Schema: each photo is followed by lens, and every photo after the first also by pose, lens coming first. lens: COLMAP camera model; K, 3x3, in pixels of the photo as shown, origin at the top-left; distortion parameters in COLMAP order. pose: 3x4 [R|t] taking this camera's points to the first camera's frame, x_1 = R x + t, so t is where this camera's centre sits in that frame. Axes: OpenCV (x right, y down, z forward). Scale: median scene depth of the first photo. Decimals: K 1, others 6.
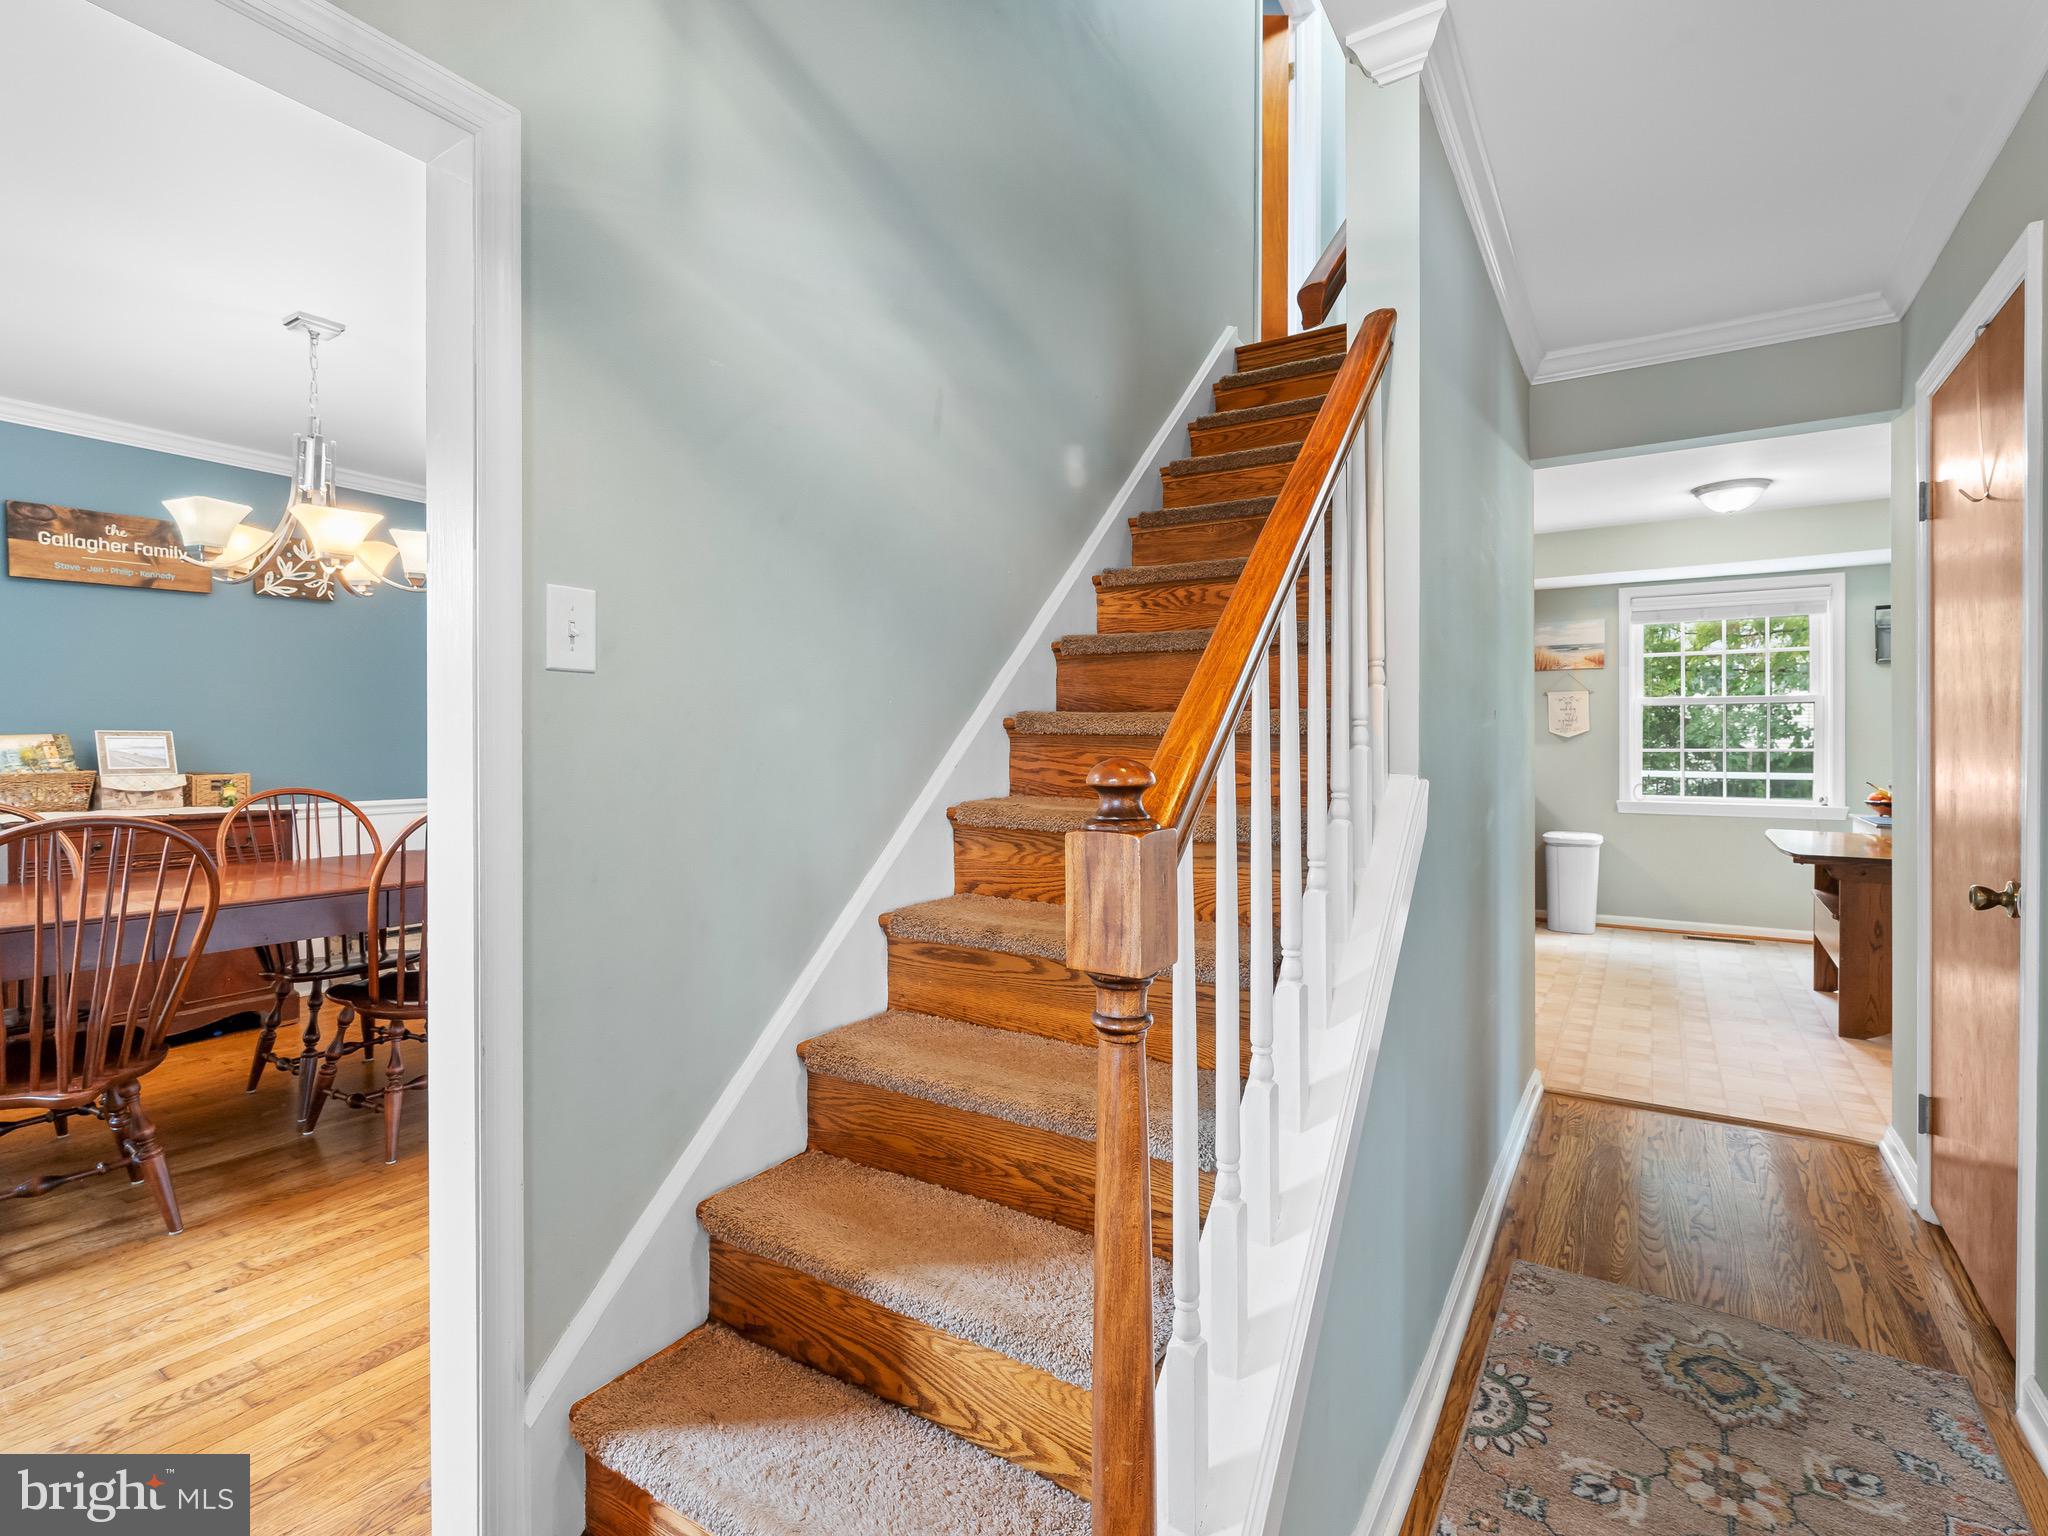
lens RADIAL K [[981.4, 0, 1025.2], [0, 981.4, 753.4], [0, 0, 1]] dist [-0.007799, -0.000717]
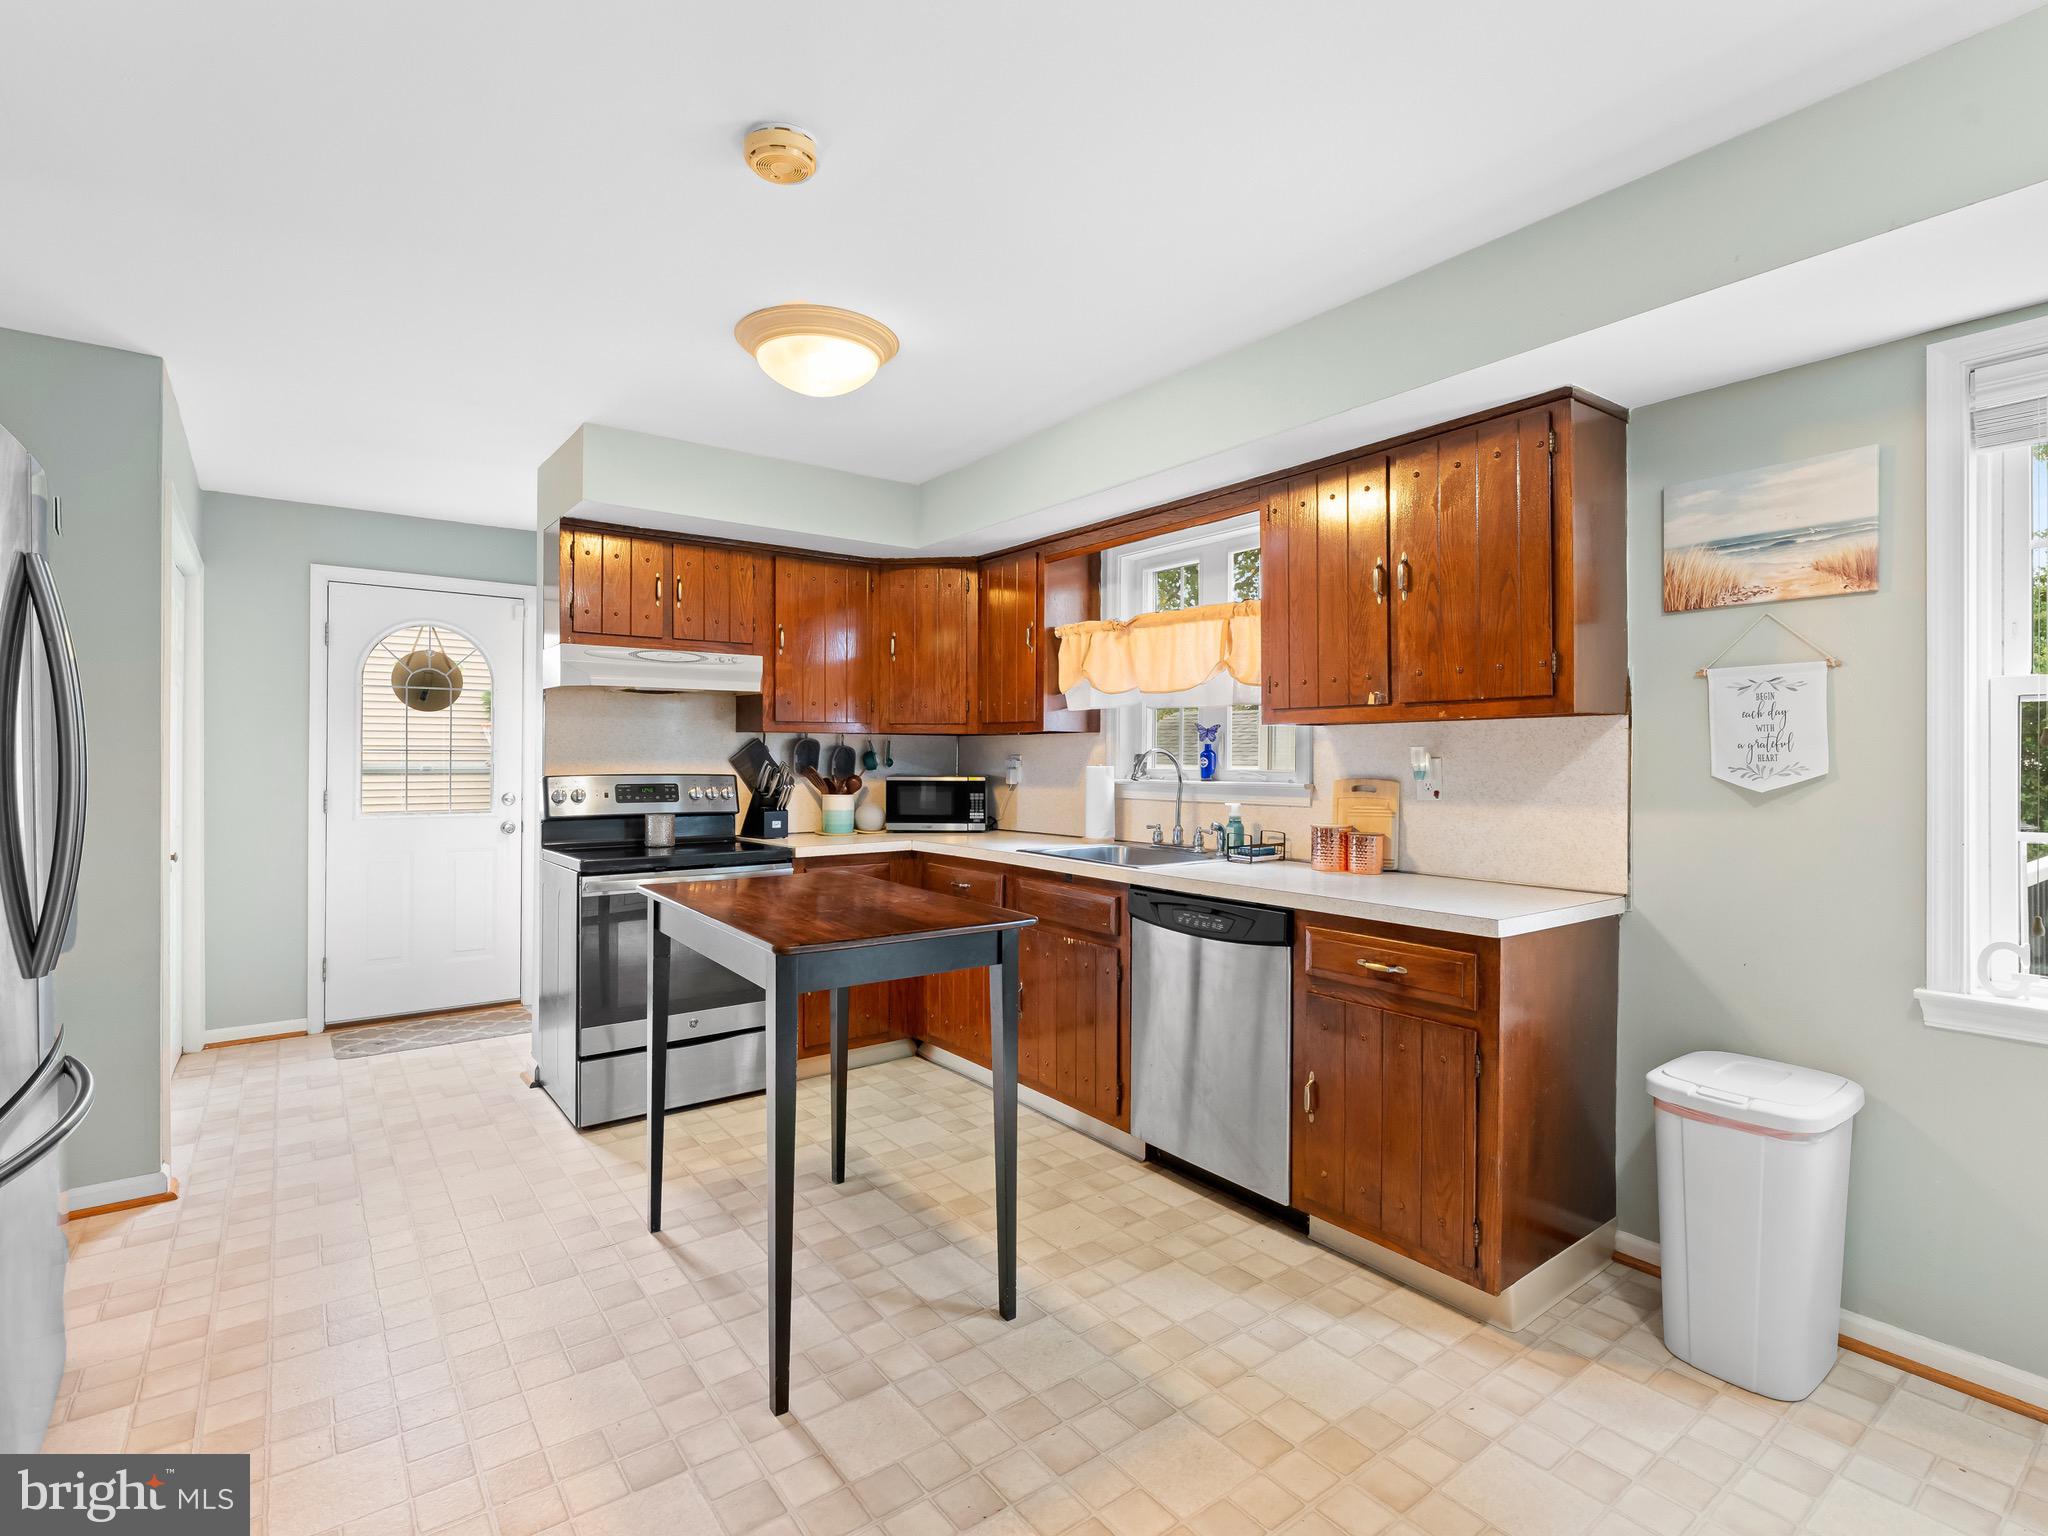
lens RADIAL K [[981.4, 0, 1028.8], [0, 981.4, 764.4], [0, 0, 1]] dist [-0.007799, -0.000717]
pose [[0.935907, 0.005156, -0.352210, 0.431600], [-0.003410, 0.999979, 0.005578, -0.028027], [0.352231, -0.004019, 0.935905, 0.575456]]
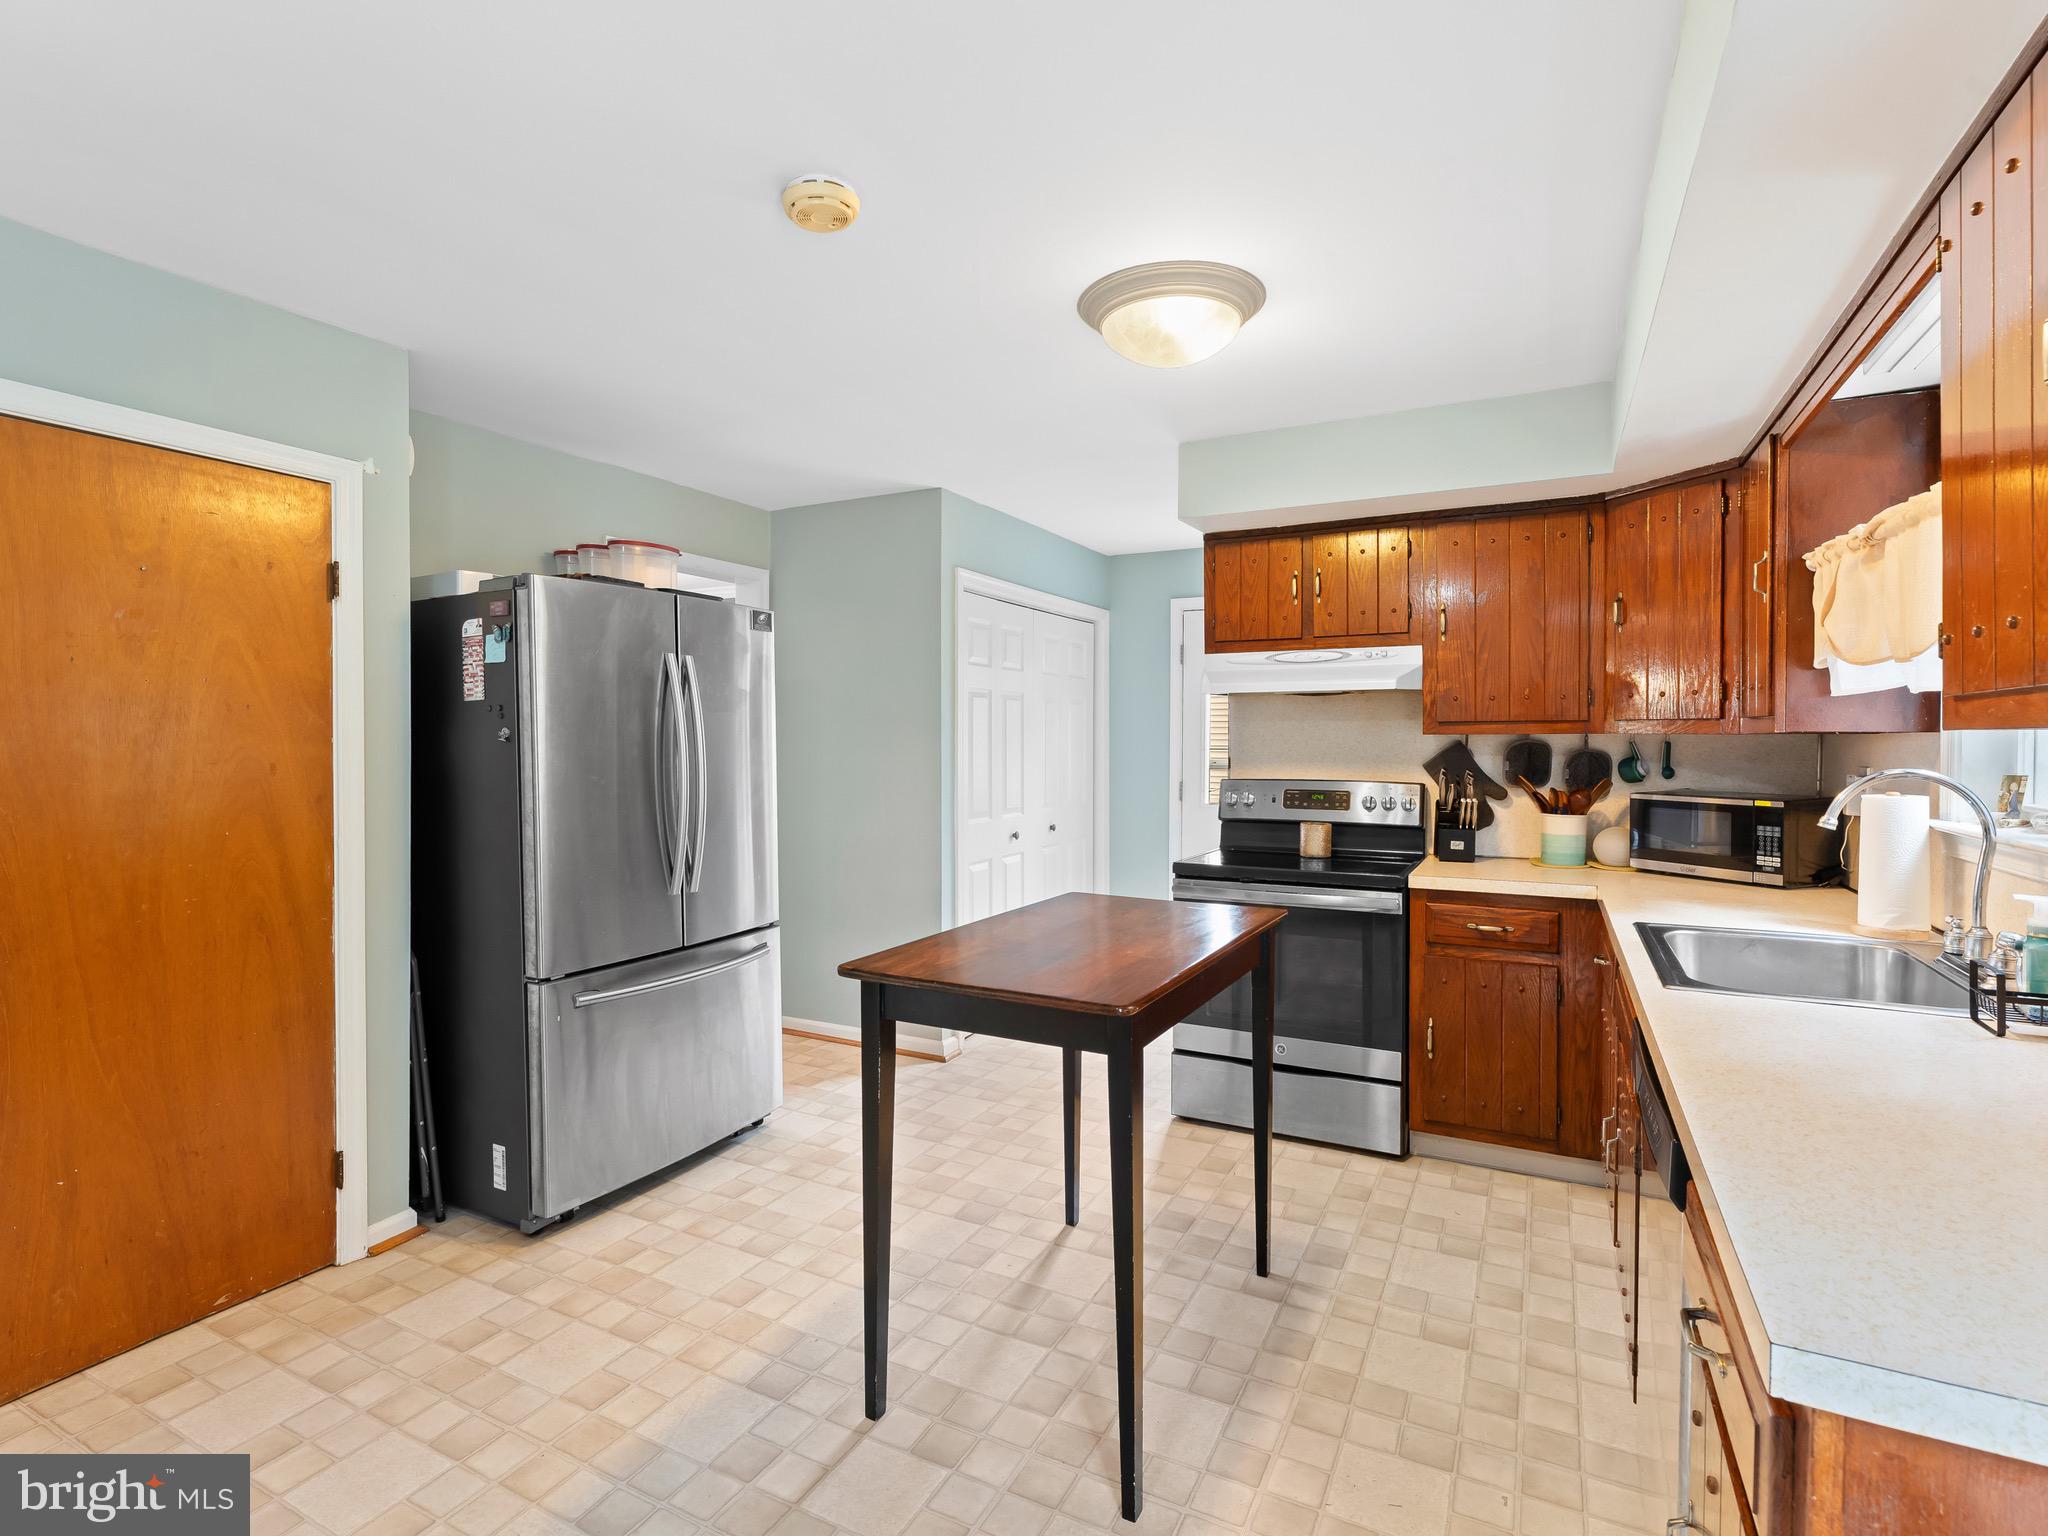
lens RADIAL K [[981.4, 0, 1031.5], [0, 981.4, 753.2], [0, 0, 1]] dist [-0.007799, -0.000717]
pose [[0.098762, 0.009321, -0.995067, 1.011056], [-0.008351, 0.999929, 0.008538, -0.071137], [0.995076, 0.007467, 0.098833, 1.774241]]
